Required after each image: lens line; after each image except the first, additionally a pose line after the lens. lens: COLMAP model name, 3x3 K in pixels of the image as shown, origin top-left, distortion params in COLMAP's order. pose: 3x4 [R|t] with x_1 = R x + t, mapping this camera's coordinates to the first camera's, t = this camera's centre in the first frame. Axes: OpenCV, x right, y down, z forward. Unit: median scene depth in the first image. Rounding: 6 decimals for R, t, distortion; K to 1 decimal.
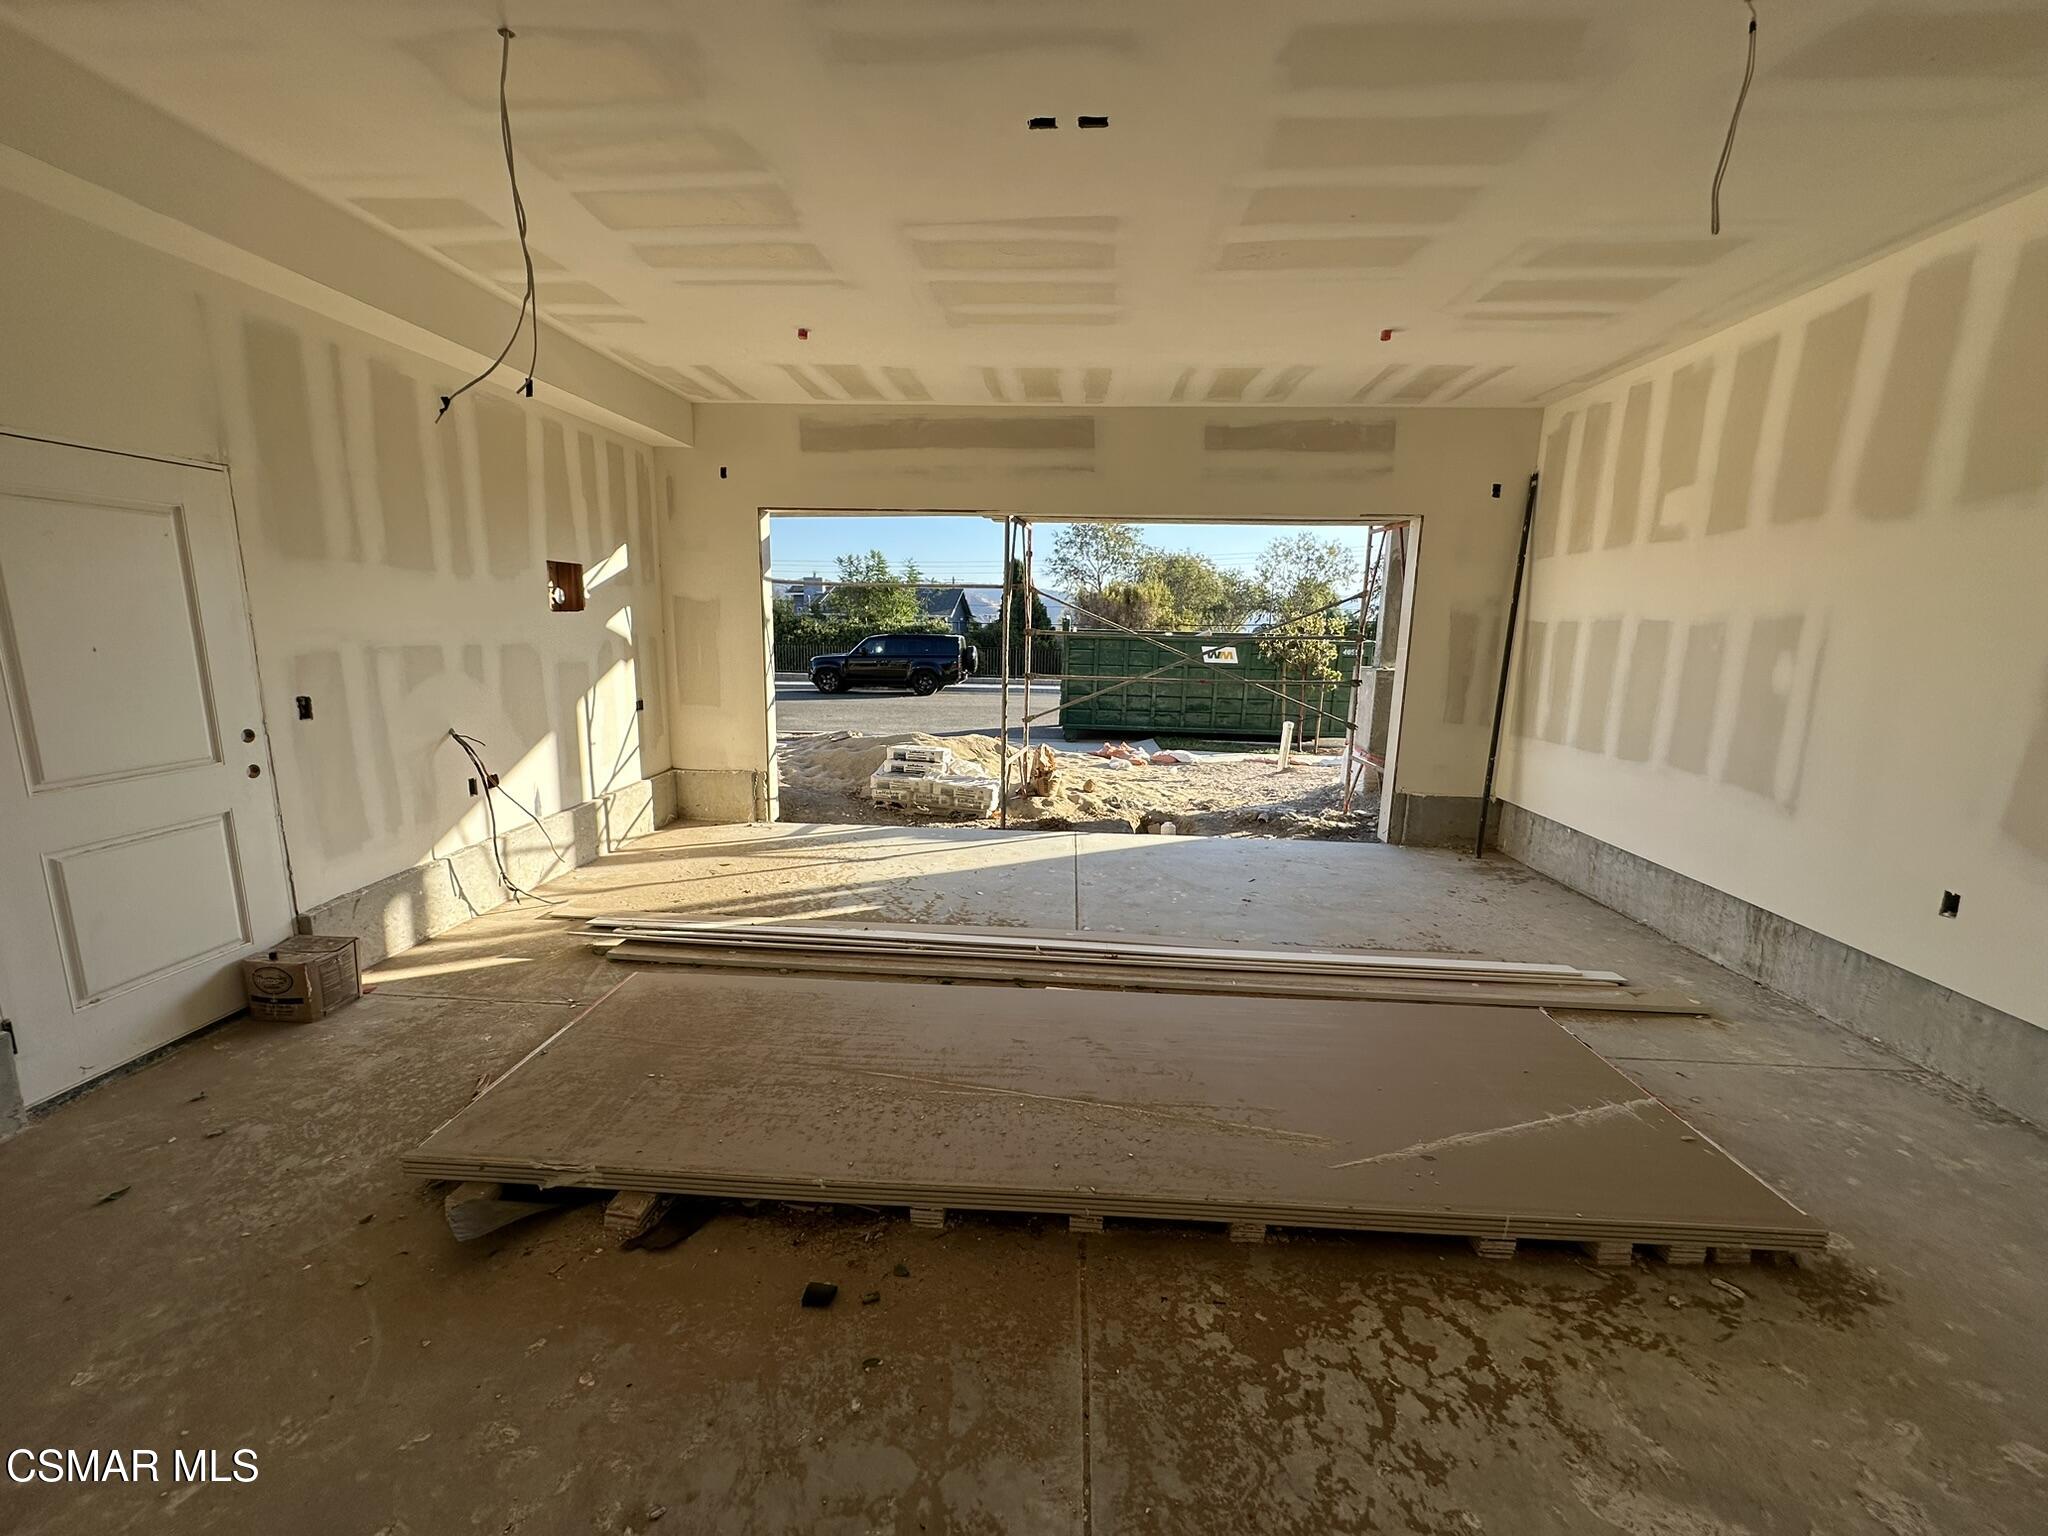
lens RADIAL K [[821.1, 0, 1024.6], [0, 821.1, 765.0], [0, 0, 1]] dist [0.003040, 0.000405]
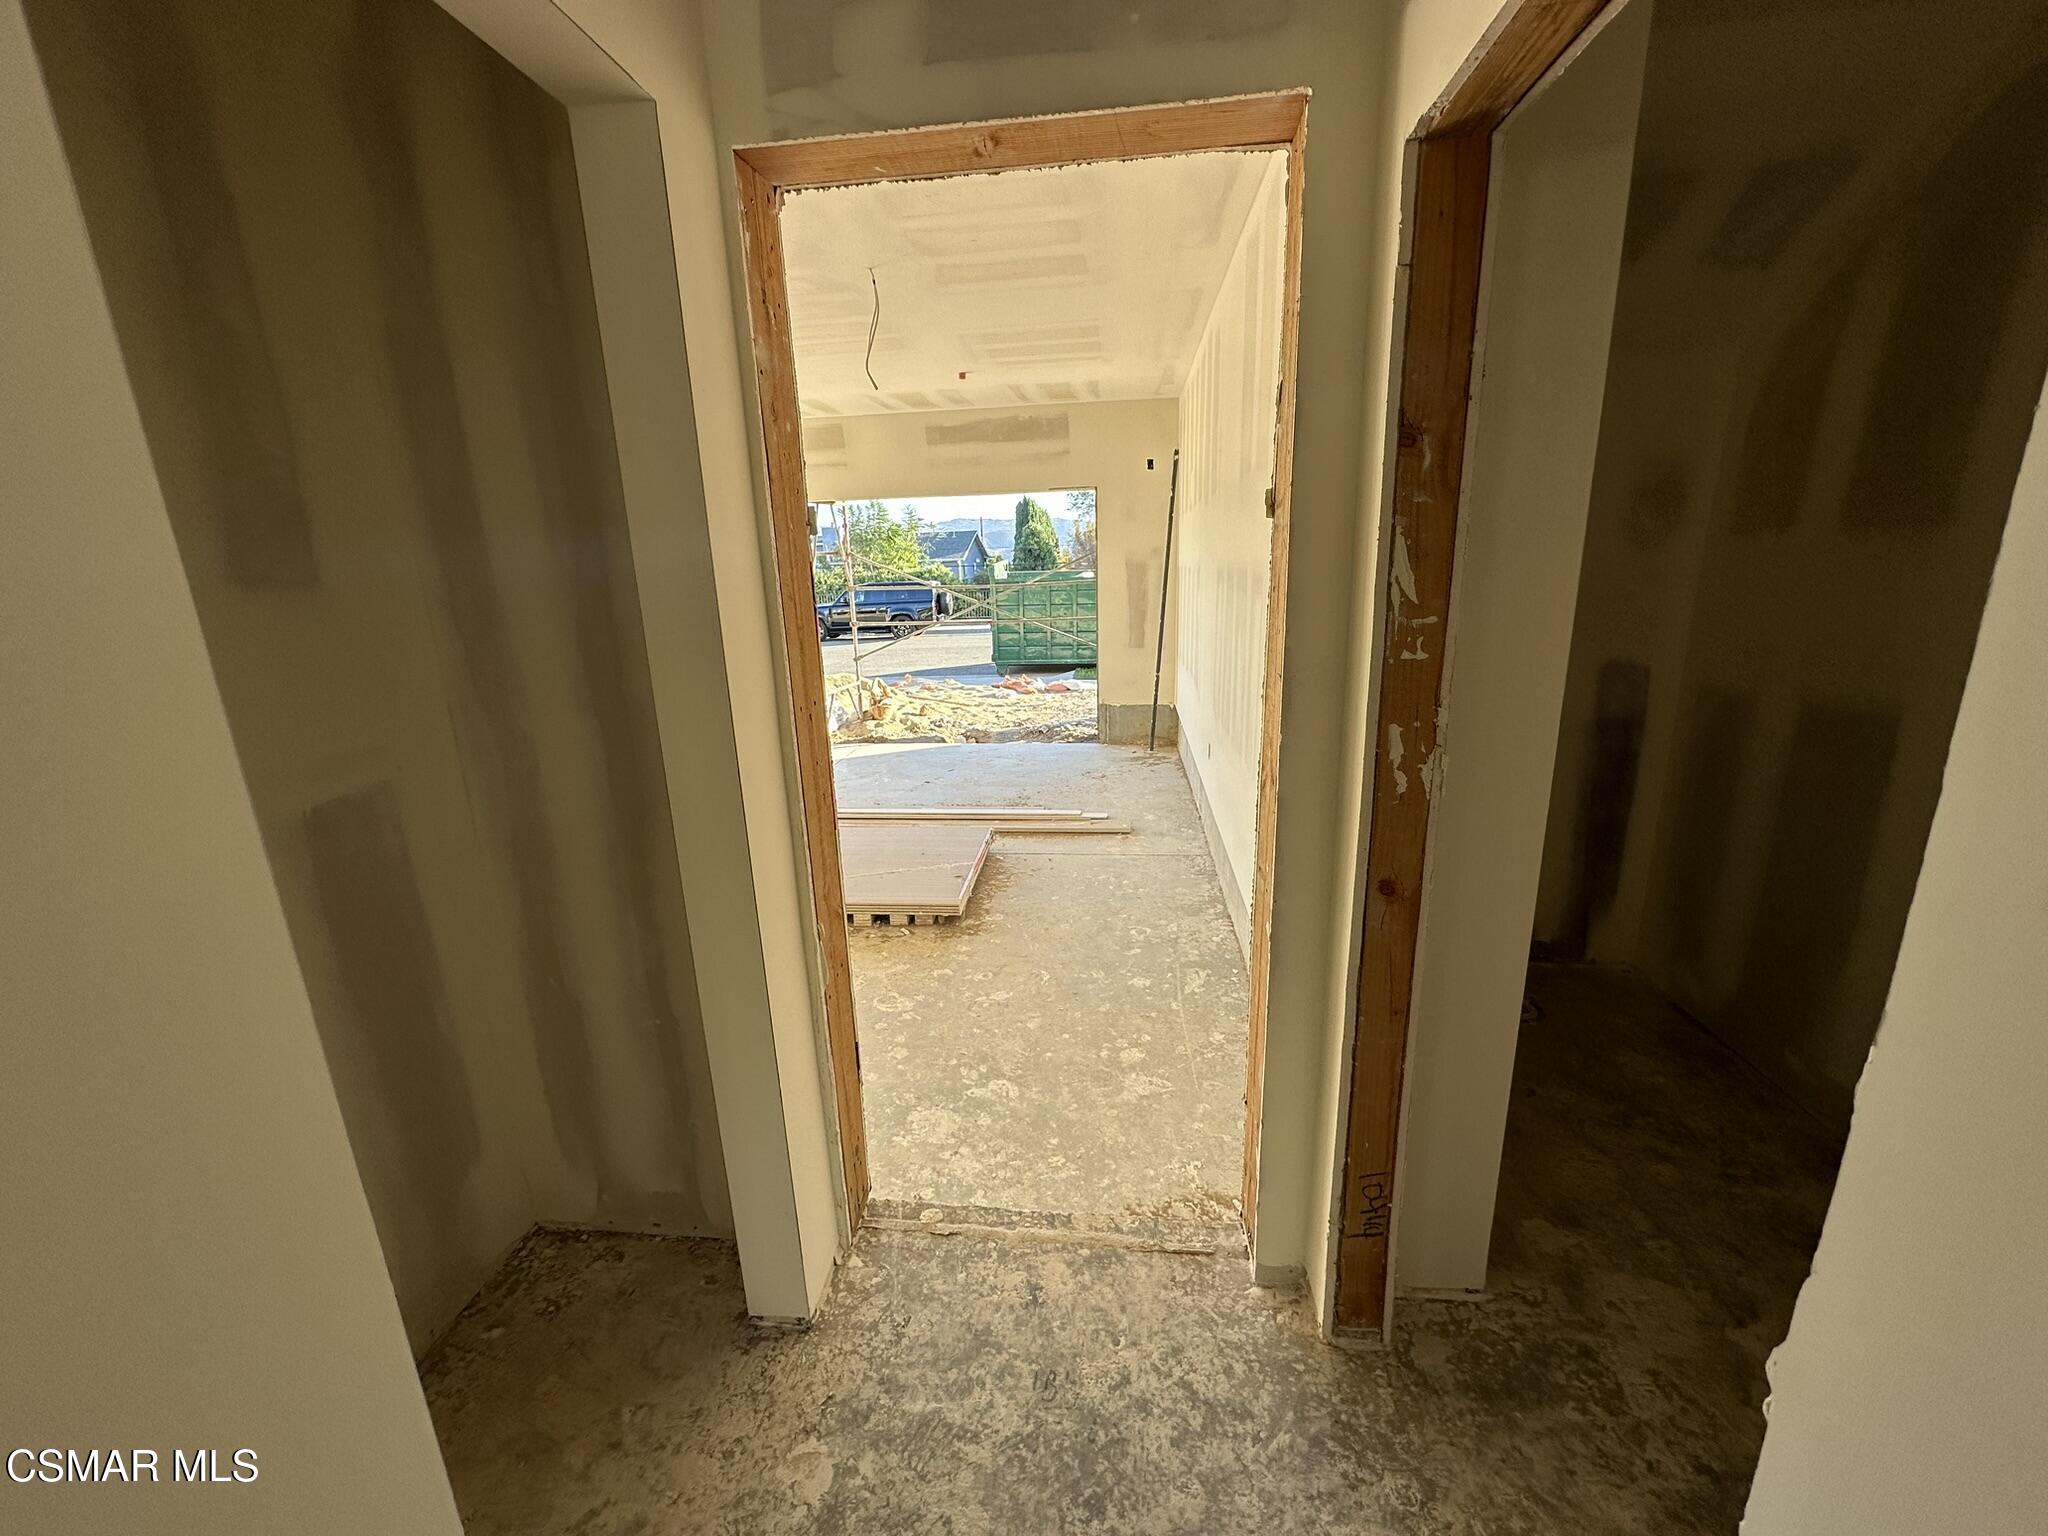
lens RADIAL K [[821.1, 0, 1021.3], [0, 821.1, 770.0], [0, 0, 1]] dist [0.003040, 0.000405]
pose [[0.996943, -0.035518, -0.069586, 0.331781], [0.041019, 0.996008, 0.079287, 0.023934], [0.066492, -0.081899, 0.994420, -0.245350]]
